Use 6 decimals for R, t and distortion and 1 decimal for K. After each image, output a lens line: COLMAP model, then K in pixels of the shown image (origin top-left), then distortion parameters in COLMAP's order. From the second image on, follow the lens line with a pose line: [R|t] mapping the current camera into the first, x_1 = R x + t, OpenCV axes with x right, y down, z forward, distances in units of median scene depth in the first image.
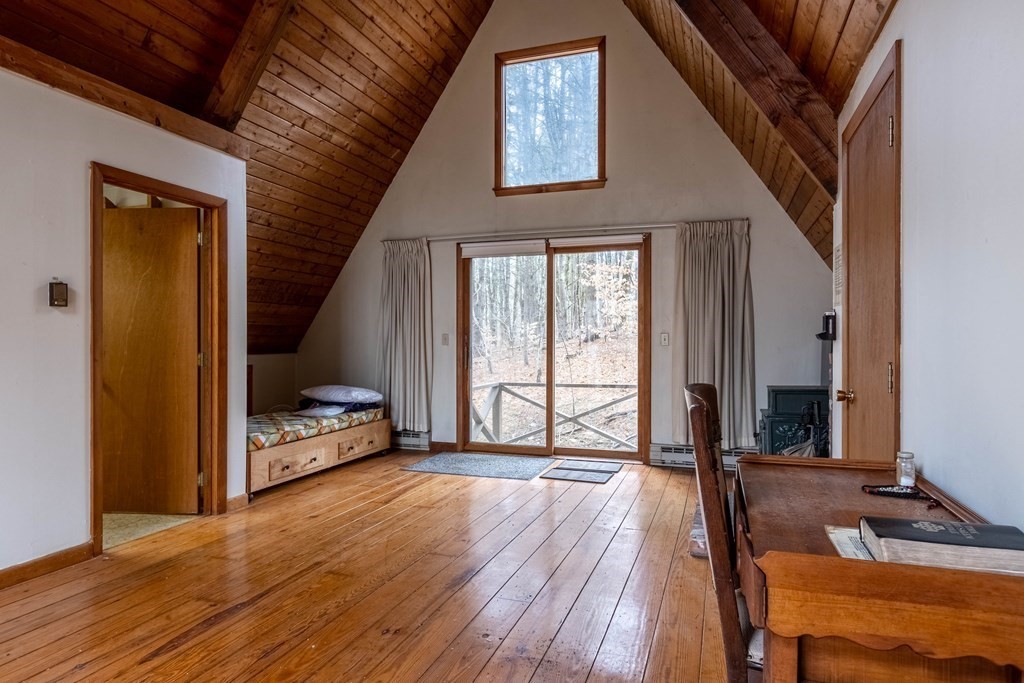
lens RADIAL K [[630.4, 0, 509.2], [0, 630.4, 343.3], [0, 0, 1]] dist [0.003230, 0.004413]
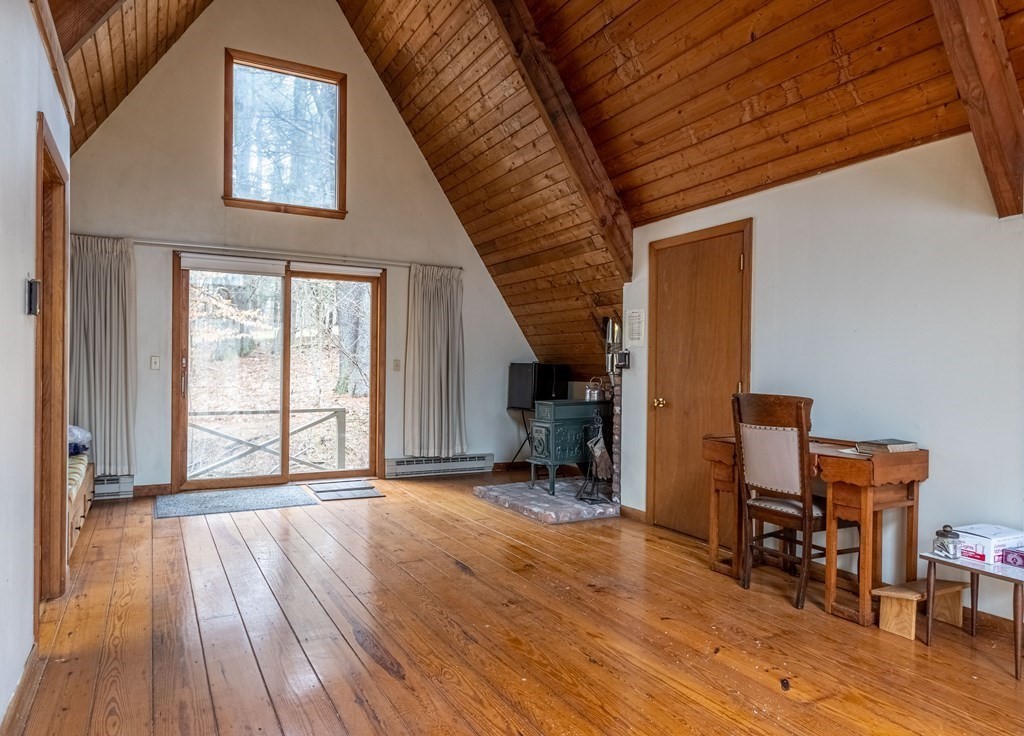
lens RADIAL K [[665.5, 0, 508.4], [0, 665.5, 374.9], [0, 0, 1]] dist [0.007656, -0.001205]
pose [[0.669482, -0.001212, 0.742827, -0.472282], [-0.007300, 0.999940, 0.008210, -0.000537], [-0.742793, -0.010920, 0.669433, 0.054249]]
